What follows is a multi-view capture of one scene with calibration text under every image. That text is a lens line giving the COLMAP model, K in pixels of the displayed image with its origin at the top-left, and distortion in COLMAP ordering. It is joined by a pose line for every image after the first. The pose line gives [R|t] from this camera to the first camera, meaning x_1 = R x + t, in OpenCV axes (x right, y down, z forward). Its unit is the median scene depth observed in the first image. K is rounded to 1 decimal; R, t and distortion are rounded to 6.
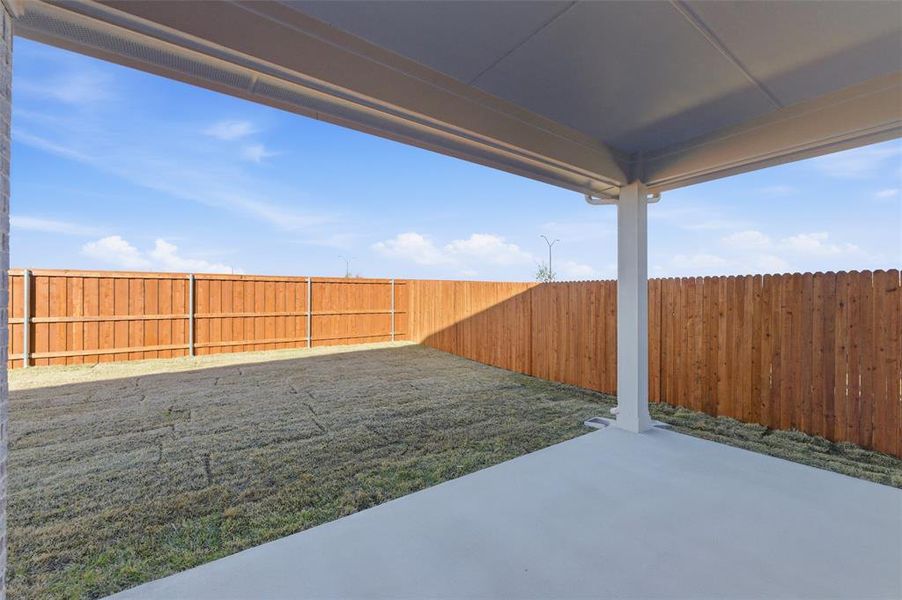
lens RADIAL K [[385.1, 0, 451.0], [0, 385.1, 300.0], [0, 0, 1]] dist [-0.000322, 0.000117]
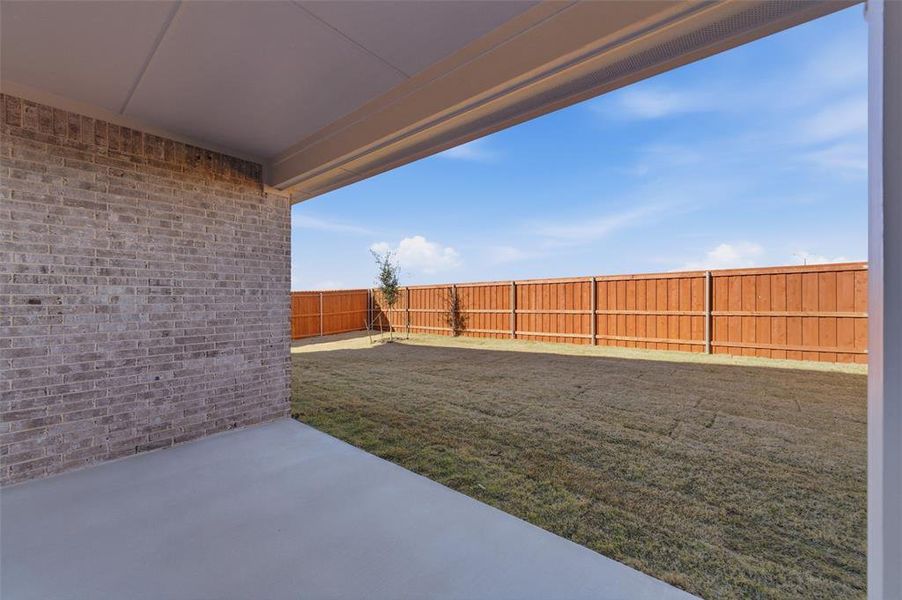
lens RADIAL K [[366.1, 0, 455.1], [0, 366.1, 311.4], [0, 0, 1]] dist [-0.002715, -0.000026]
pose [[0.228459, 0.027704, -0.973159, 0.388977], [0.007288, 0.999518, 0.030165, 0.001744], [0.973526, -0.013984, 0.228147, 0.359018]]
